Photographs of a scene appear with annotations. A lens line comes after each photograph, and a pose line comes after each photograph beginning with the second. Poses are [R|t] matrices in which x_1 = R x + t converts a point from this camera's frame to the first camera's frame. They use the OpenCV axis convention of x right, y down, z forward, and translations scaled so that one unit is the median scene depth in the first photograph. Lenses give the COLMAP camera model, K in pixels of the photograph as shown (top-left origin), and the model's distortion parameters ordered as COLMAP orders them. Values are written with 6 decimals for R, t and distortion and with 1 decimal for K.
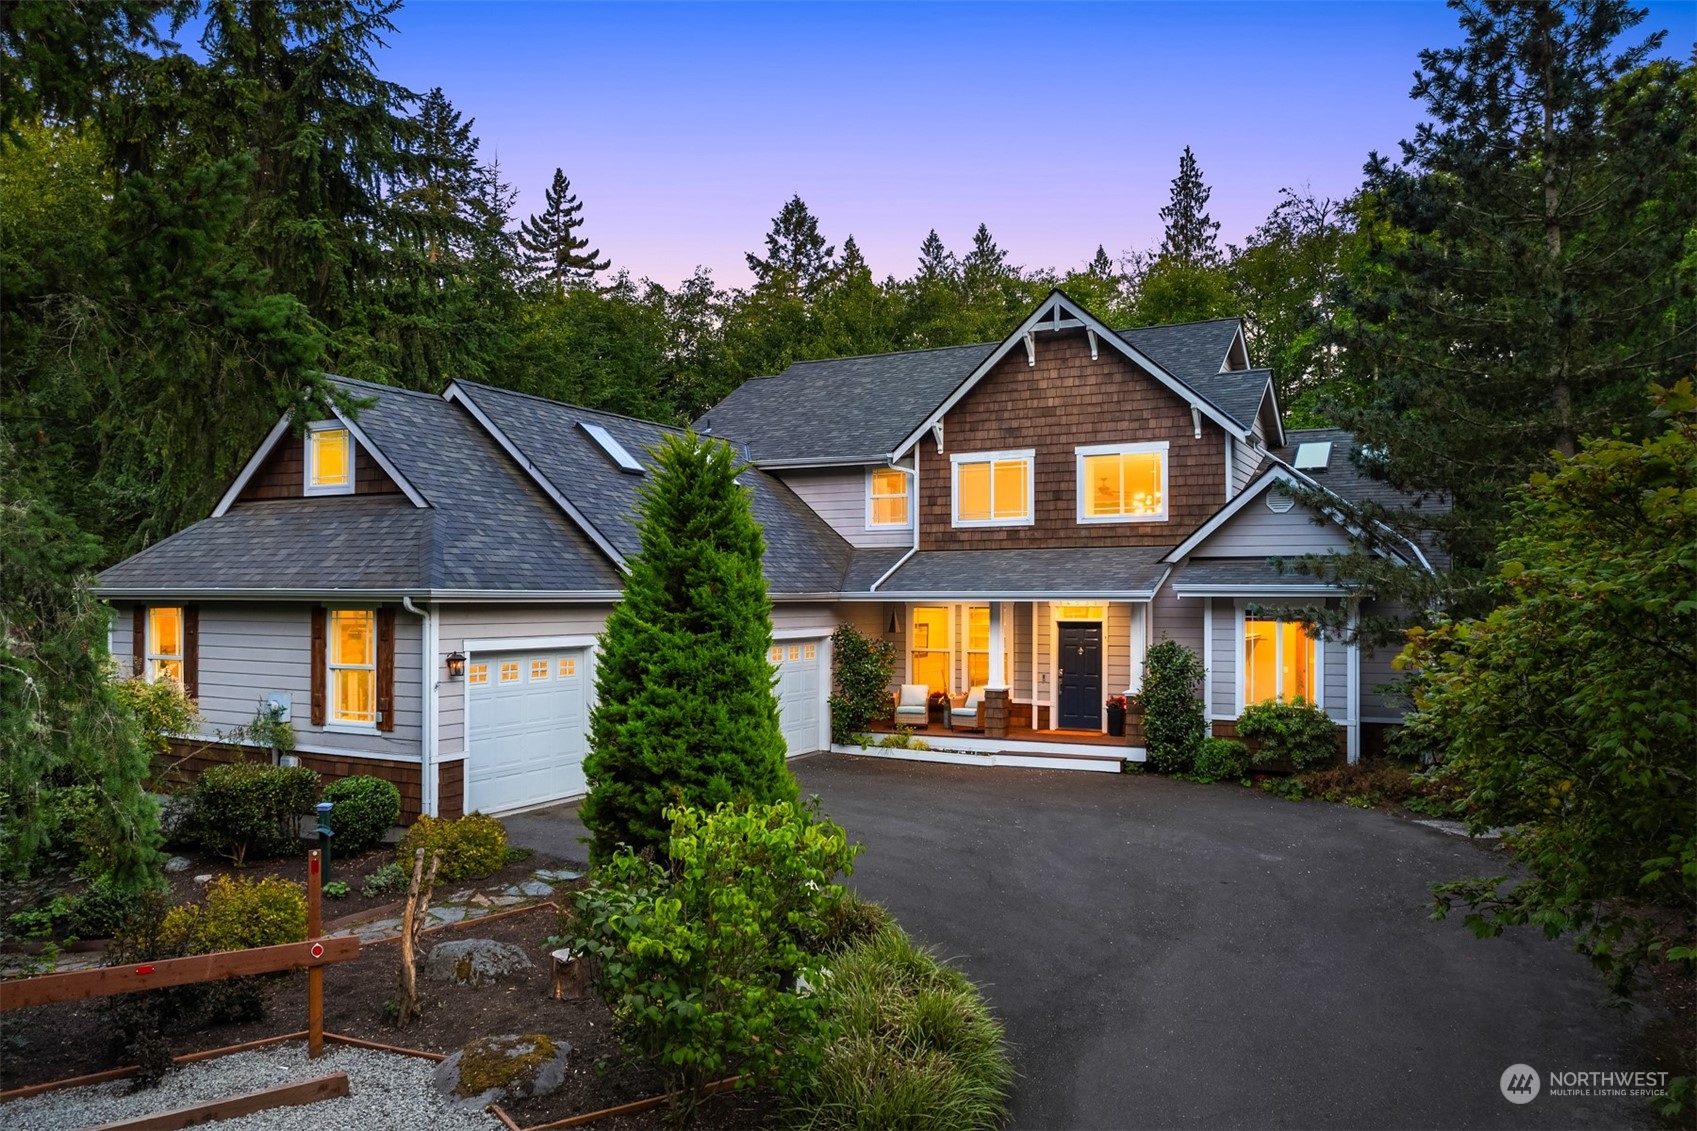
lens RADIAL K [[1213.3, 0, 848.5], [0, 1213.3, 565.5], [0, 0, 1]] dist [-0.023414, 0.000306]
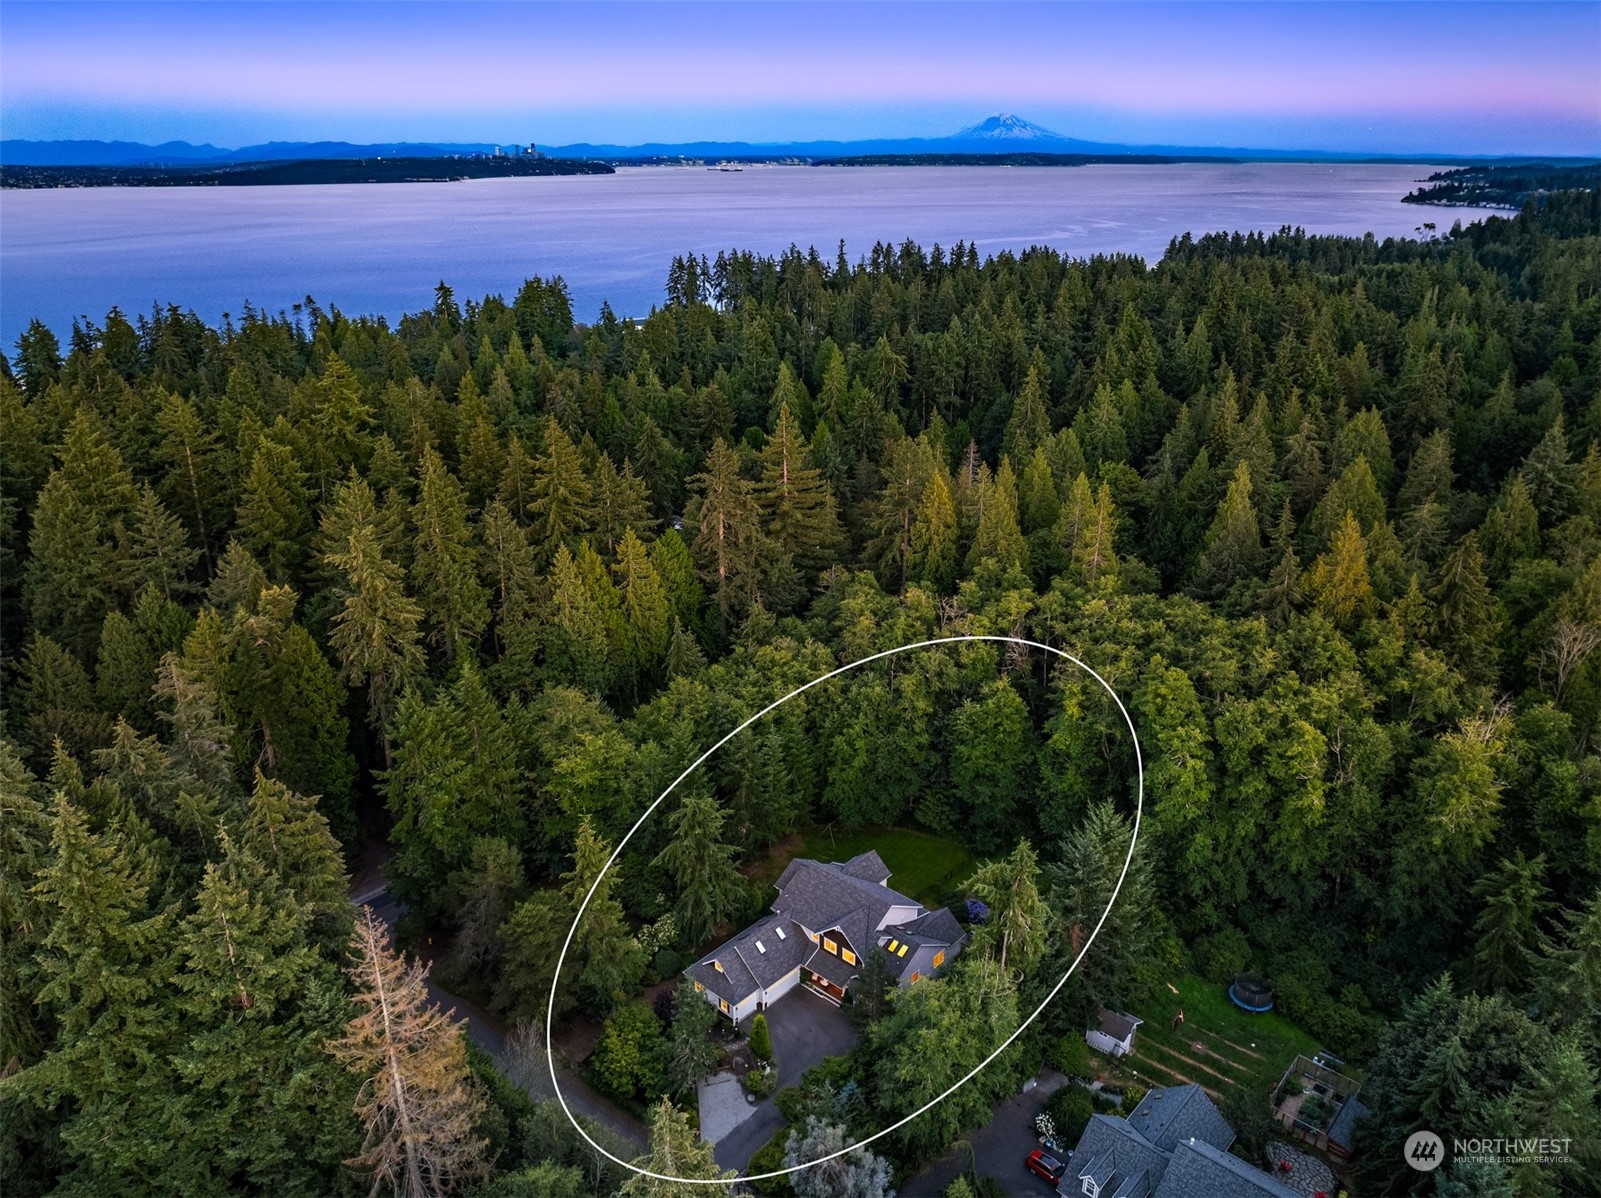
lens RADIAL K [[1114.9, 0, 800.5], [0, 1114.9, 599.0], [0, 0, 1]] dist [-0.029390, -0.004286]
pose [[0.964682, 0.093230, -0.246368, 1.085998], [0.006960, 0.925926, 0.377640, -3.427883], [0.263326, -0.366017, 0.892575, -2.945851]]
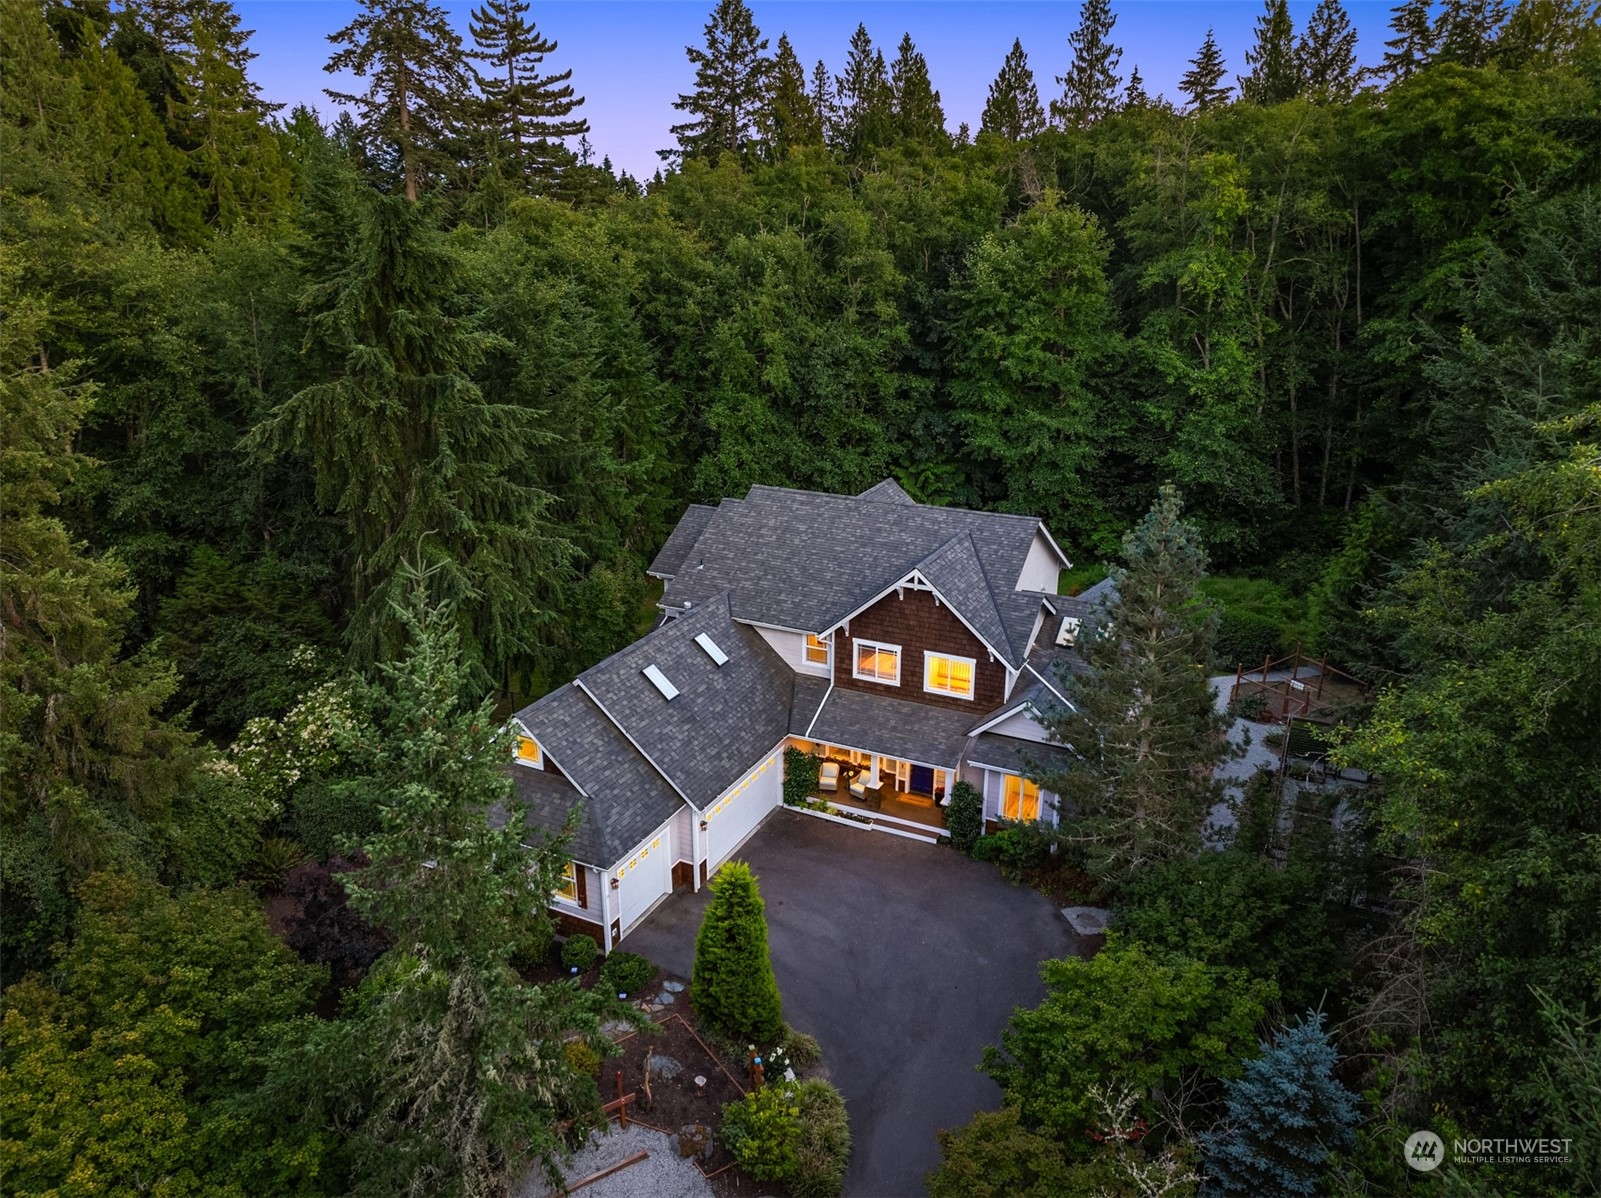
lens RADIAL K [[1114.9, 0, 800.5], [0, 1114.9, 599.0], [0, 0, 1]] dist [-0.029390, -0.004286]
pose [[0.999850, -0.006765, 0.015922, -0.013522], [0.000984, 0.941135, 0.338030, -0.689634], [-0.017272, -0.337964, 0.941001, -0.454801]]
